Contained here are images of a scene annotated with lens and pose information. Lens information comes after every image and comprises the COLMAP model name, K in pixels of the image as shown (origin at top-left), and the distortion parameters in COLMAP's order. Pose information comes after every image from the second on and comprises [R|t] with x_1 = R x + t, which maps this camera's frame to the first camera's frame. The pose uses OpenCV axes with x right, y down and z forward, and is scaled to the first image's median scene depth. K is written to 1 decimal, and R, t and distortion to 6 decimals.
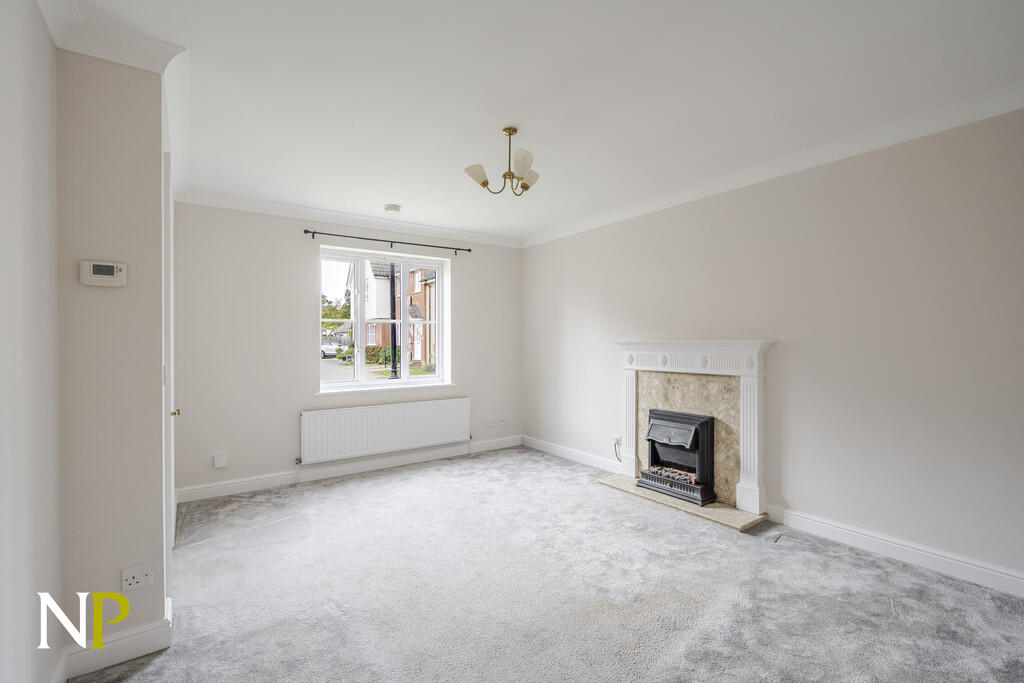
lens RADIAL K [[459.6, 0, 510.7], [0, 459.6, 349.4], [0, 0, 1]] dist [0.000131, -0.000066]
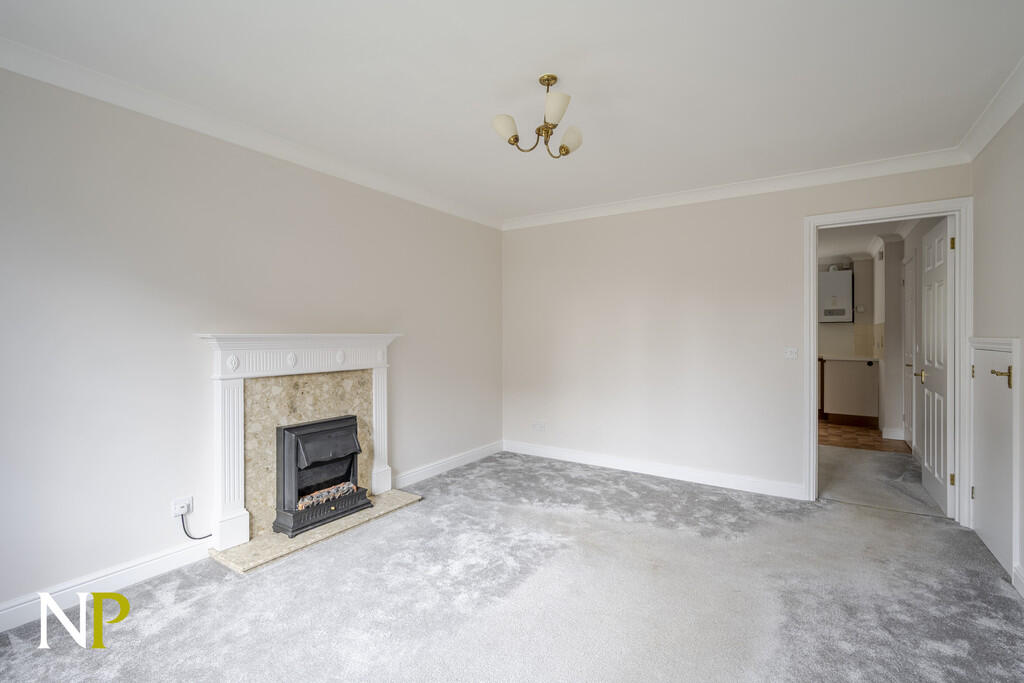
lens RADIAL K [[458.9, 0, 512.0], [0, 458.9, 341.5], [0, 0, 1]] dist [0.002187, 0.000115]
pose [[-0.359833, 0.007036, 0.932990, -0.512248], [0.031054, 0.999508, 0.004439, 0.001274], [-0.932500, 0.030570, -0.359874, 0.929954]]
